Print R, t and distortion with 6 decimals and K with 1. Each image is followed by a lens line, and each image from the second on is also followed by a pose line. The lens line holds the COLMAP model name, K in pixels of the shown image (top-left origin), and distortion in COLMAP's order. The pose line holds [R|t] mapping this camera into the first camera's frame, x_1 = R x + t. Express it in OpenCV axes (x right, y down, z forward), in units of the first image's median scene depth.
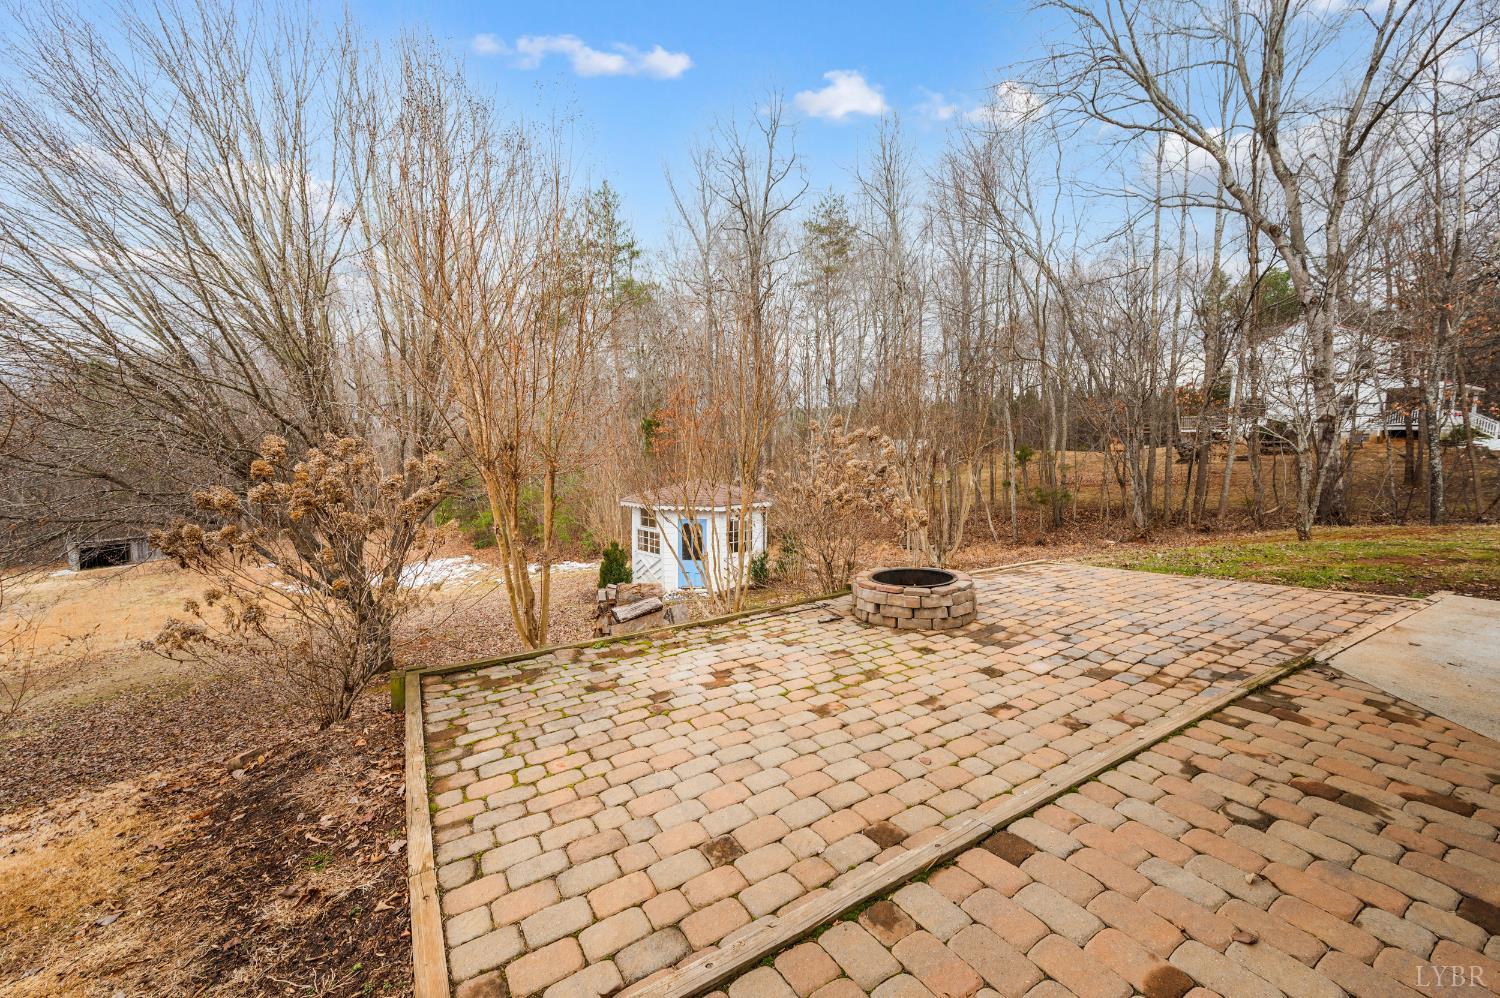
lens RADIAL K [[597.5, 0, 740.8], [0, 597.5, 492.4], [0, 0, 1]] dist [-0.002735, 0.000144]
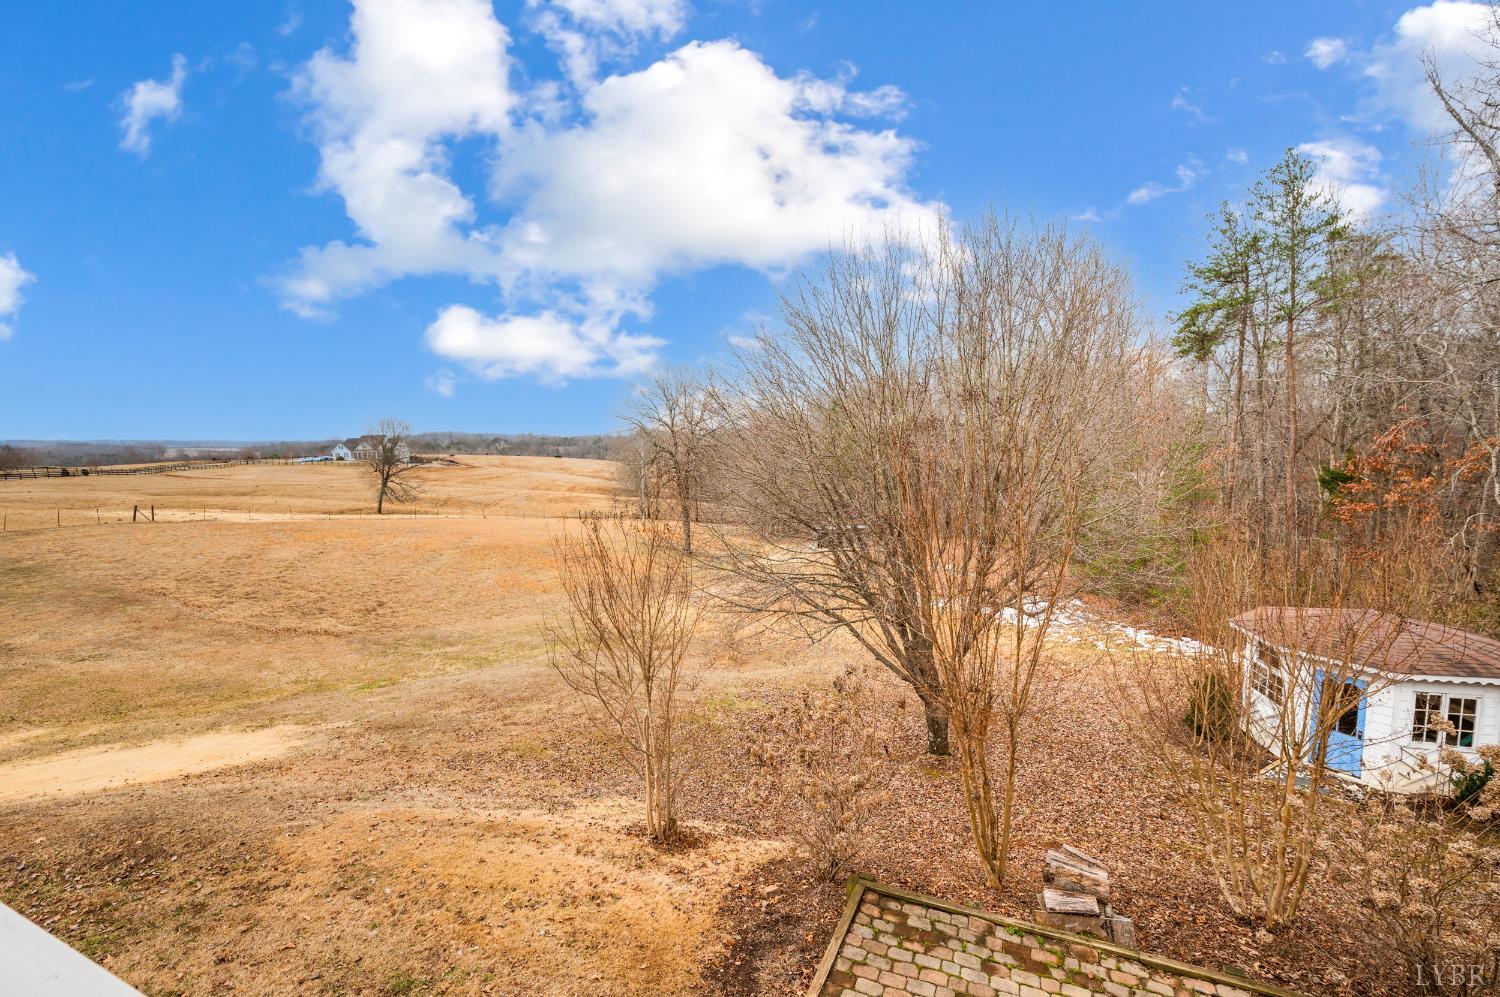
lens RADIAL K [[597.5, 0, 748.1], [0, 597.5, 494.0], [0, 0, 1]] dist [-0.002735, 0.000144]
pose [[0.574127, 0.038435, -0.817864, 0.375996], [-0.063952, 0.997951, 0.002004, -0.558567], [0.816265, 0.051154, 0.575409, -0.047413]]
